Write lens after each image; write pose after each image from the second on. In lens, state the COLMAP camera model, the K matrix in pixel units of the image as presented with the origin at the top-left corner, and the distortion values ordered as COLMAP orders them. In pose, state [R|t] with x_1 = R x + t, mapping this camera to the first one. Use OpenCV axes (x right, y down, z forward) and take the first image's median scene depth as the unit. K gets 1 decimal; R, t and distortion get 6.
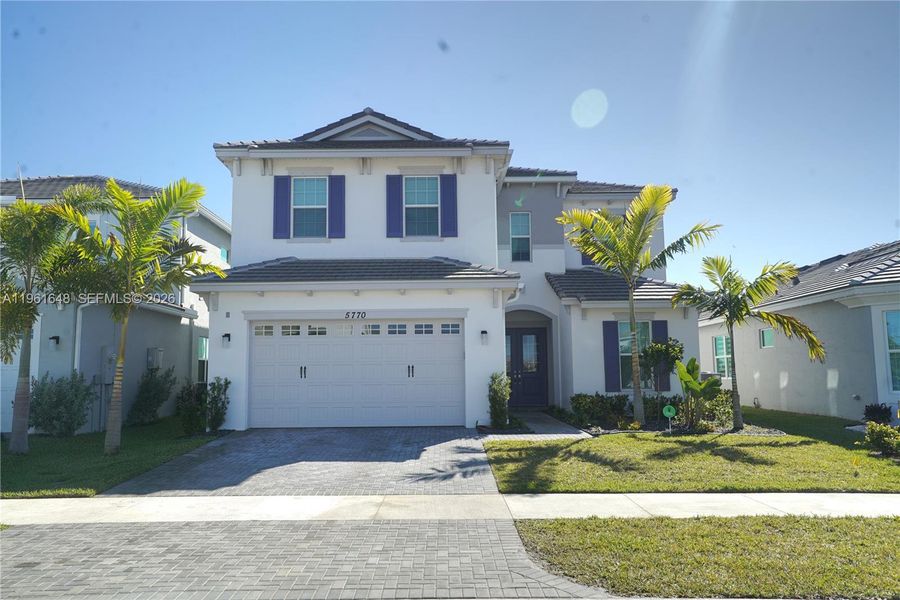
lens RADIAL K [[676.1, 0, 450.0], [0, 676.1, 300.0], [0, 0, 1]] dist [0.002626, 0.003008]
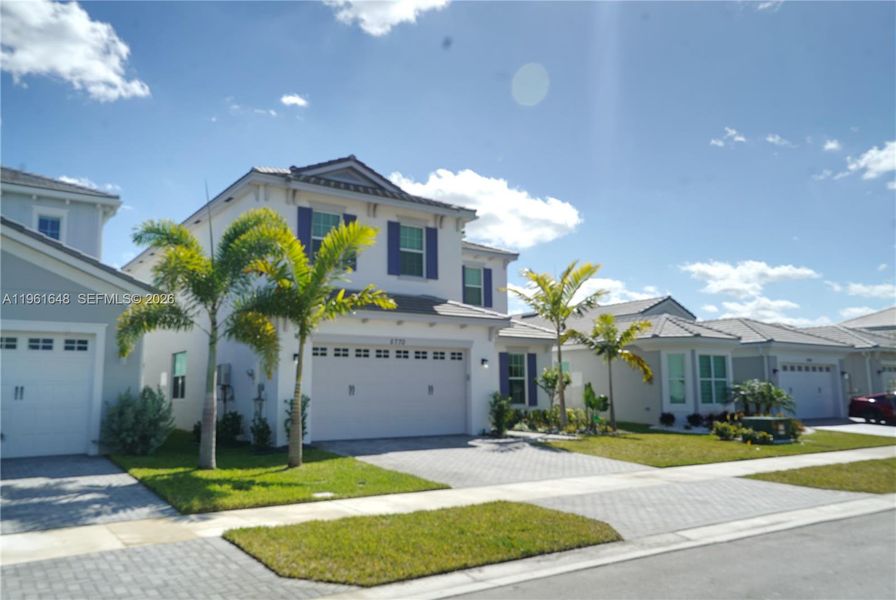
lens RADIAL K [[673.1, 0, 448.0], [0, 673.1, 300.0], [0, 0, 1]] dist [0.002626, 0.003008]
pose [[0.816883, 0.081369, 0.571036, -0.658157], [-0.061875, 0.996649, -0.053501, 0.006451], [-0.573476, 0.008371, 0.819180, -0.005587]]
